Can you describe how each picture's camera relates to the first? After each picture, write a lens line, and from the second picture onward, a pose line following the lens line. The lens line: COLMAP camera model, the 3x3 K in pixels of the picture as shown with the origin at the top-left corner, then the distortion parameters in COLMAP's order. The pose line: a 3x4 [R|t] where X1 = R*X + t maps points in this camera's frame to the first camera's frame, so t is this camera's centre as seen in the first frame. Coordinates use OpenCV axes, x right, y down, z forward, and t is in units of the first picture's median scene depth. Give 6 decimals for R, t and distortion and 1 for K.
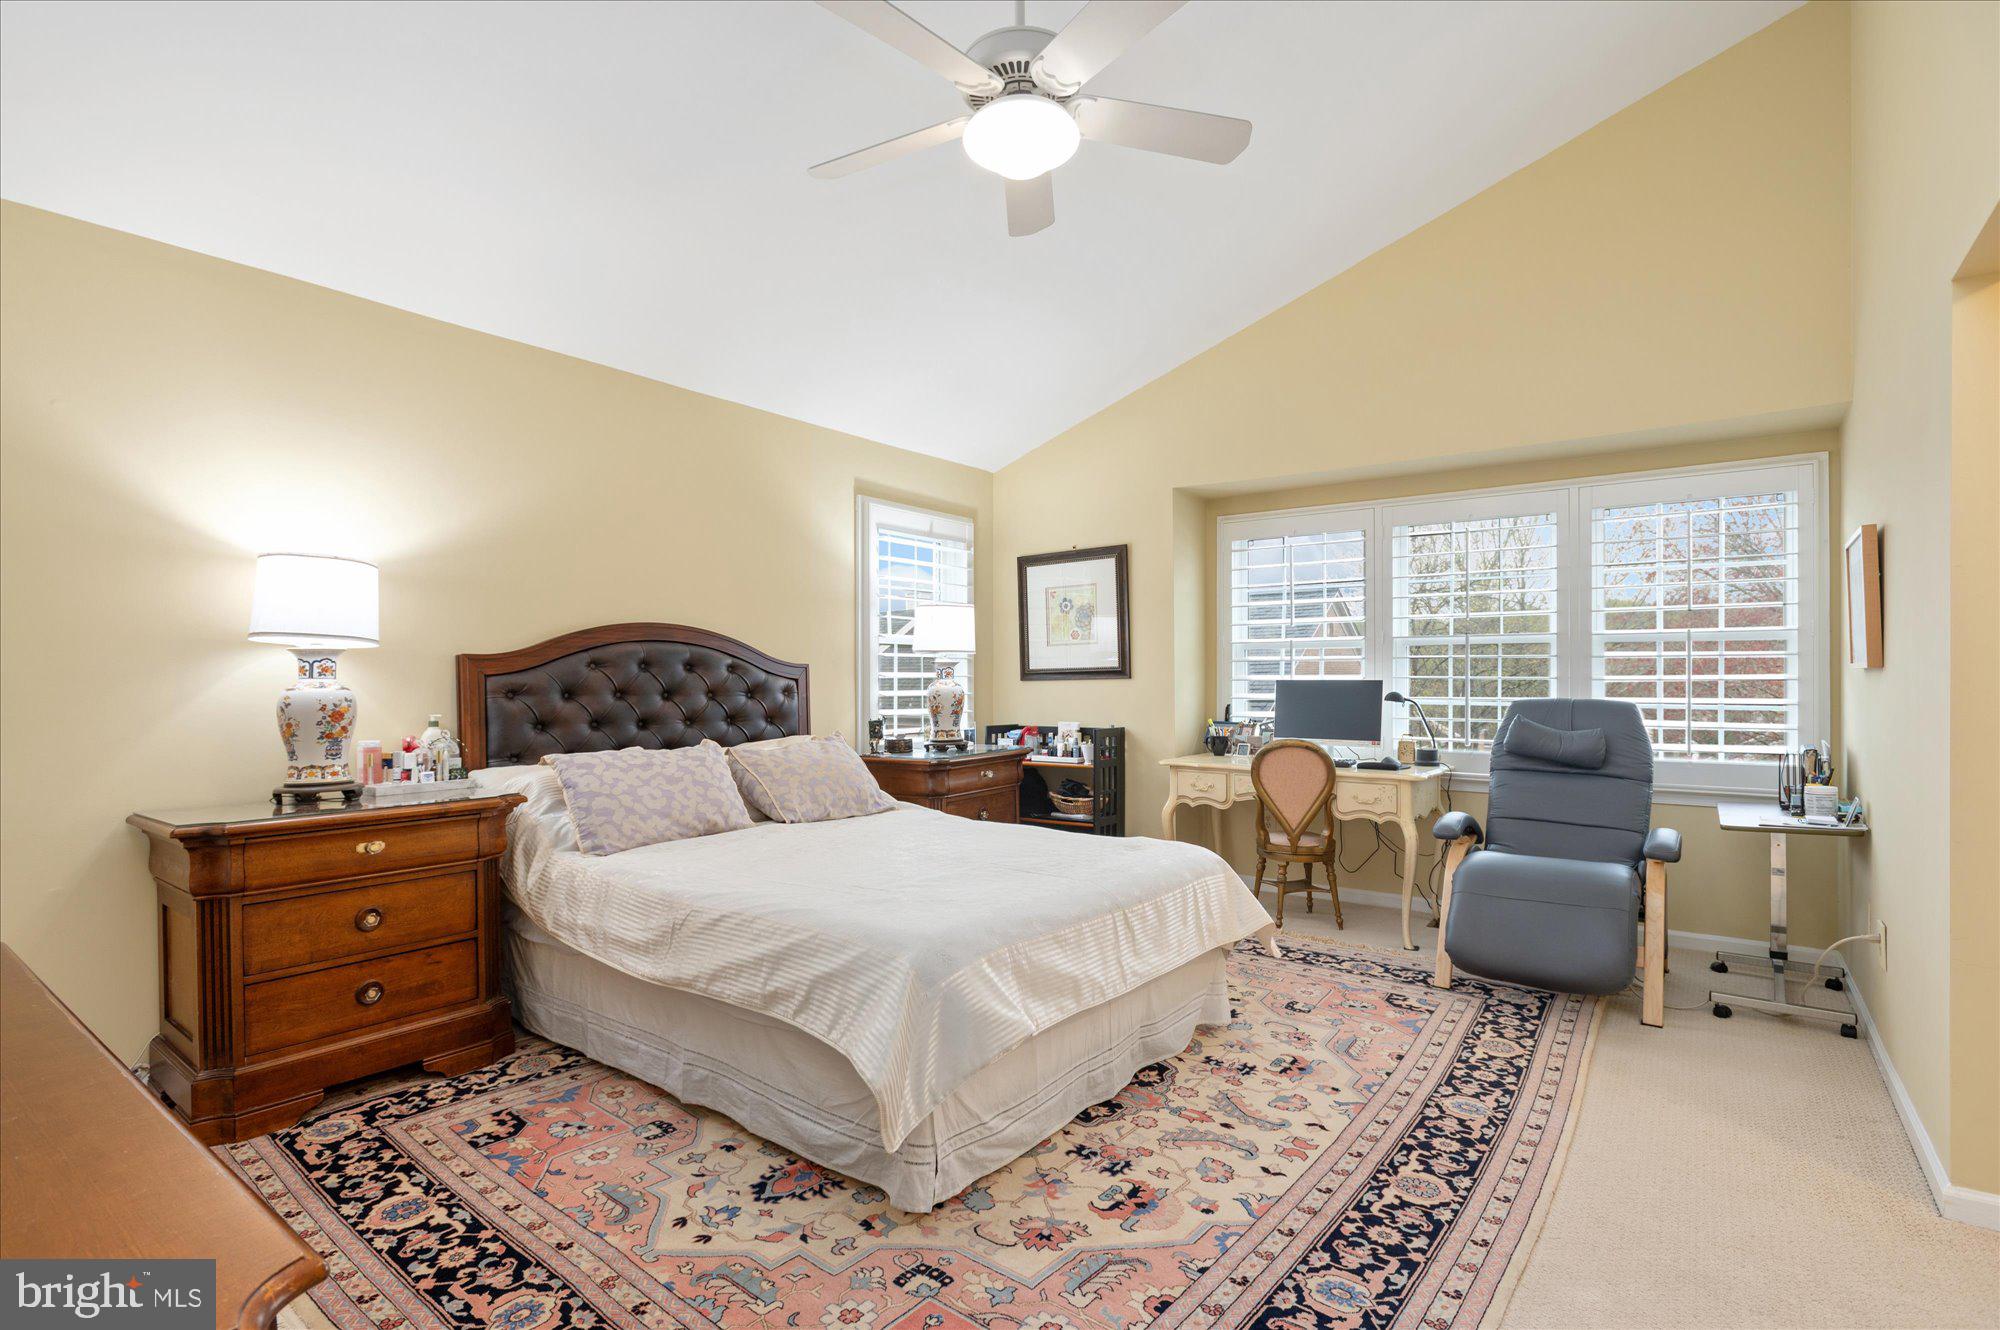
lens RADIAL K [[998.8, 0, 1011.4], [0, 998.8, 651.9], [0, 0, 1]] dist [-0.002671, -0.000121]
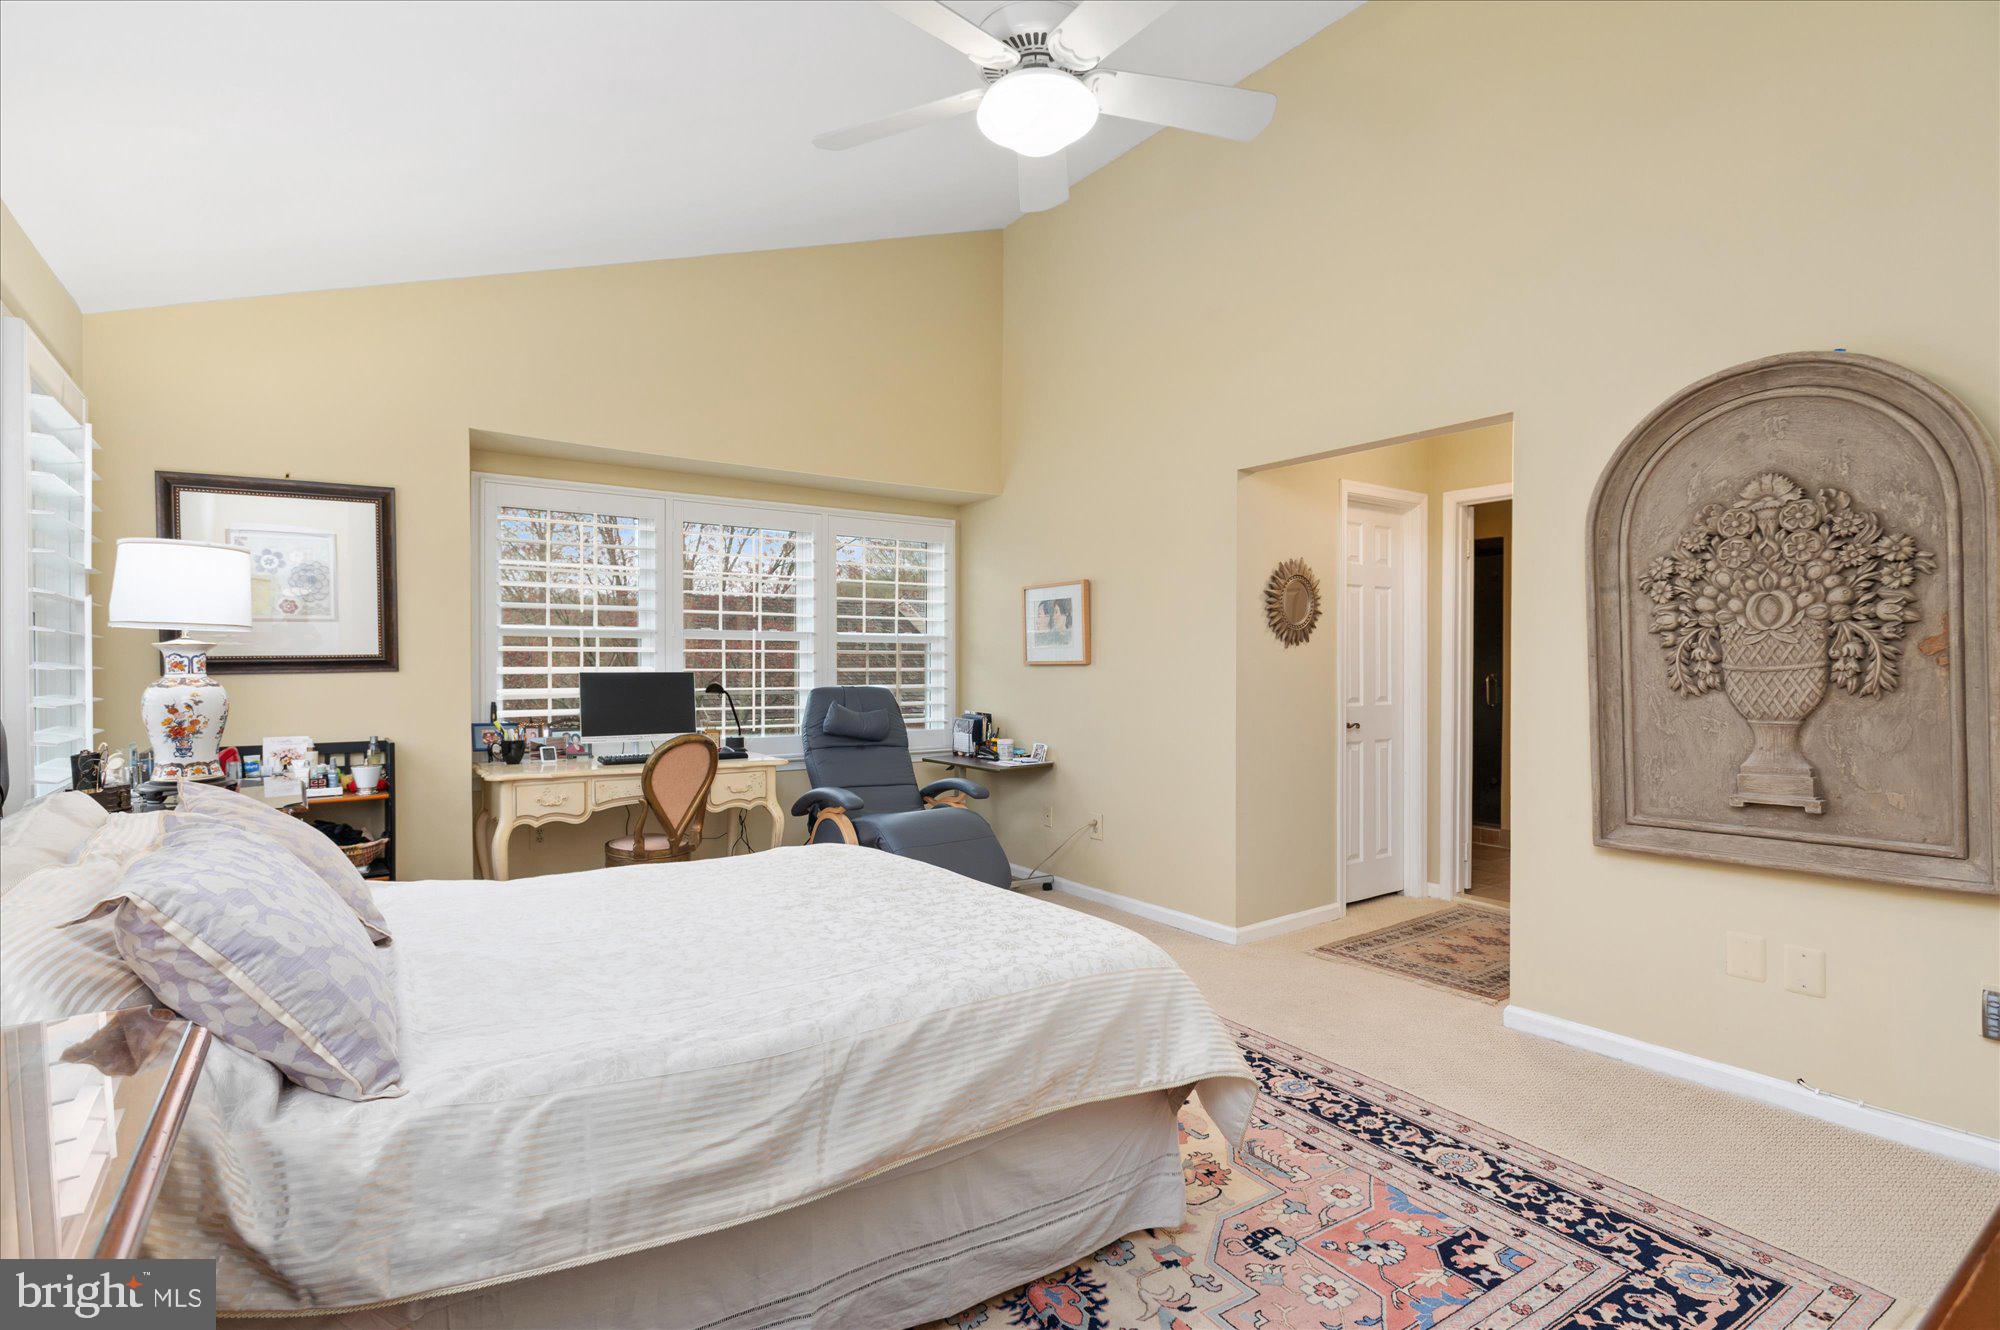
lens RADIAL K [[984.9, 0, 994.2], [0, 984.9, 639.4], [0, 0, 1]] dist [-0.004130, 0.000188]
pose [[0.292454, 0.028710, 0.955849, -0.492551], [-0.024499, 0.999446, -0.022524, 0.009800], [-0.955966, -0.016830, 0.292995, 0.410411]]
